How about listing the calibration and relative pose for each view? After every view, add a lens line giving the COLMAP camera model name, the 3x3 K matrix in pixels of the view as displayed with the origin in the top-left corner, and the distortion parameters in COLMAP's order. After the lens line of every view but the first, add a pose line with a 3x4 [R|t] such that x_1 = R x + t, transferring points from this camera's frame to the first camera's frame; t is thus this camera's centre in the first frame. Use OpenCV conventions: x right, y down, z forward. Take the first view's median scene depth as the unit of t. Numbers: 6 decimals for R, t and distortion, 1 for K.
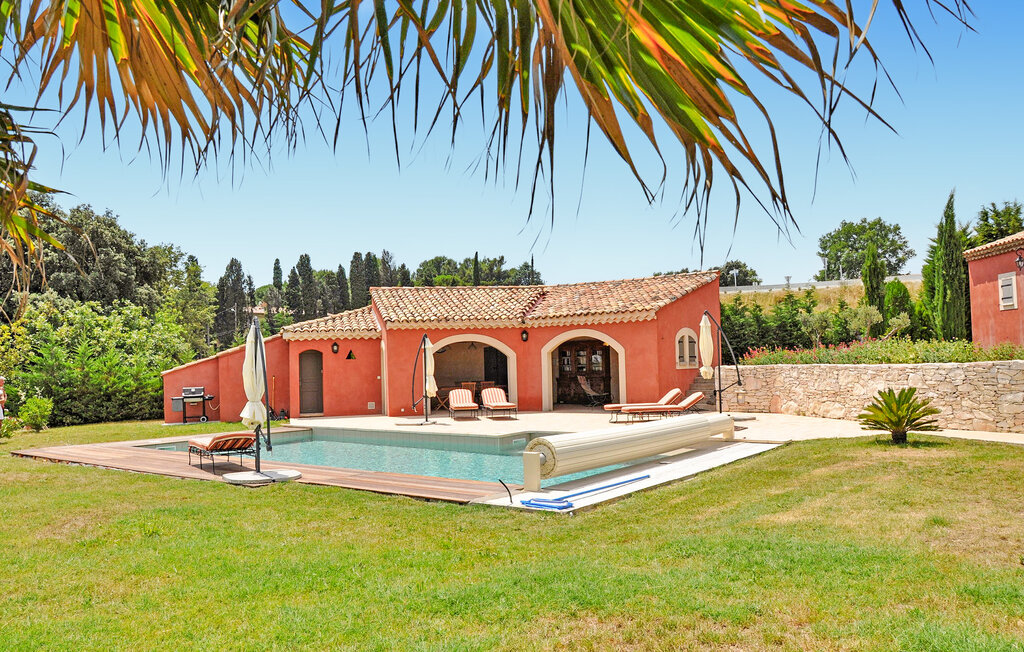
lens RADIAL K [[790.5, 0, 504.0], [0, 790.5, 325.4], [0, 0, 1]] dist [-0.042962, 0.001275]
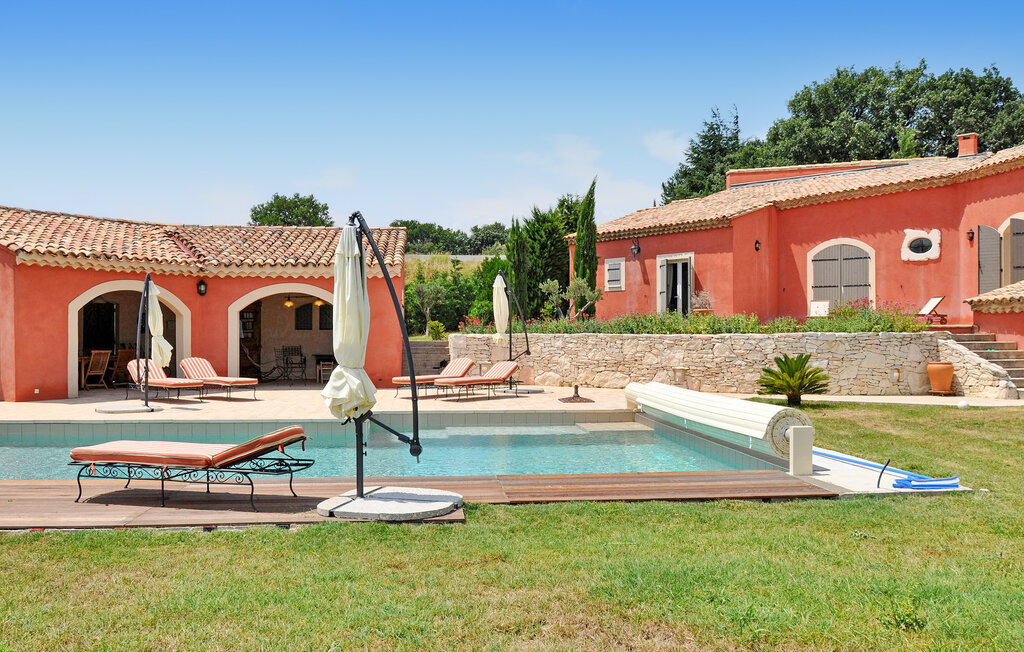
lens RADIAL K [[837.5, 0, 512.0], [0, 837.5, 326.0], [0, 0, 1]] dist [-0.038835, 0.012621]
pose [[0.728625, 0.030090, 0.684252, -0.309464], [-0.050555, 0.998672, 0.009916, 0.028025], [-0.683045, -0.041818, 0.729178, 0.246910]]
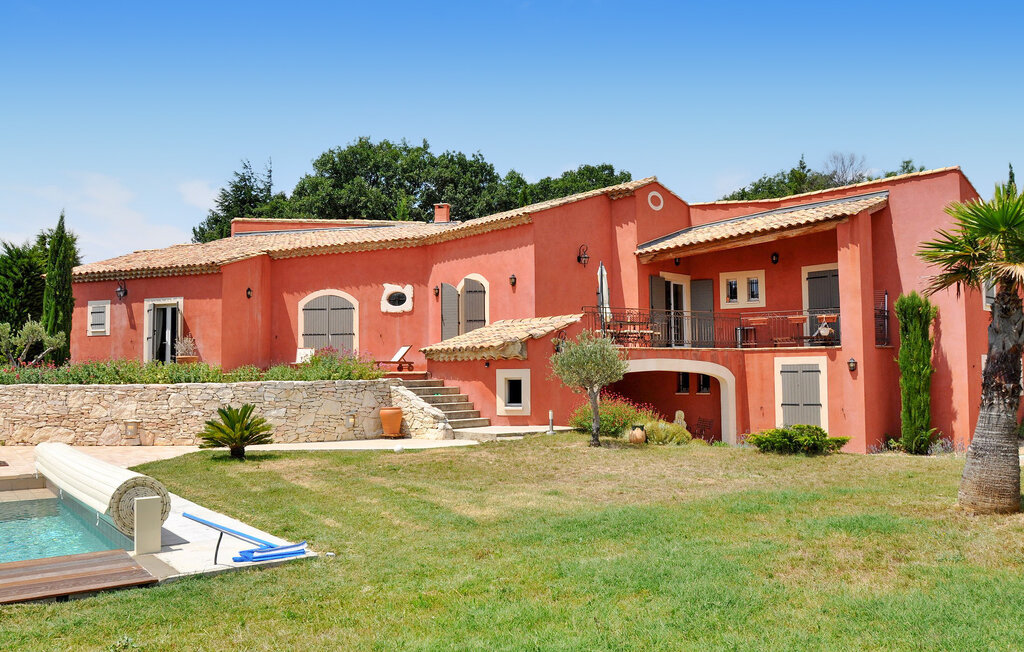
lens RADIAL K [[790.5, 0, 504.0], [0, 790.5, 325.4], [0, 0, 1]] dist [-0.042962, 0.001275]
pose [[0.271864, 0.080085, 0.958997, -0.227918], [-0.042231, 0.996564, -0.071250, 0.019272], [-0.961408, -0.021129, 0.274312, 0.213843]]
